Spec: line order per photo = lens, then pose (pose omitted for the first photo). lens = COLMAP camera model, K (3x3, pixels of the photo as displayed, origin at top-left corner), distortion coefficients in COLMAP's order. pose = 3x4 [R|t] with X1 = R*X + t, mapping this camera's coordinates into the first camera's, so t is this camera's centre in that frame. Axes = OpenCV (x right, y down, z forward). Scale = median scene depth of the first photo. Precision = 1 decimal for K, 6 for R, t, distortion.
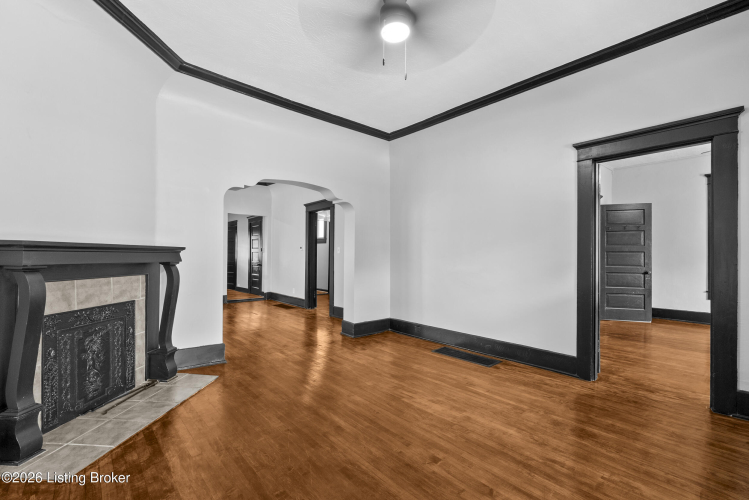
lens RADIAL K [[333.7, 0, 373.9], [0, 333.7, 254.1], [0, 0, 1]] dist [-0.004788, 0.000530]
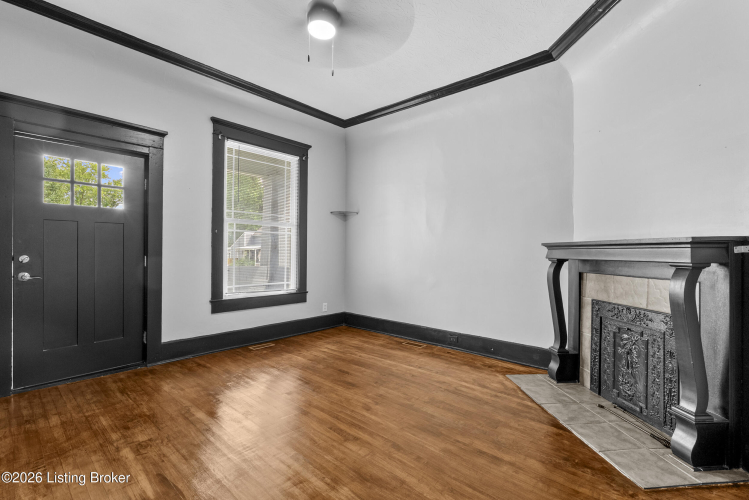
lens RADIAL K [[333.7, 0, 373.9], [0, 333.7, 254.1], [0, 0, 1]] dist [-0.004788, 0.000530]
pose [[-0.992280, -0.015068, -0.123101, 0.011641], [-0.015023, 0.999886, -0.001300, 0.022642], [0.123106, 0.000560, -0.992393, 1.939712]]
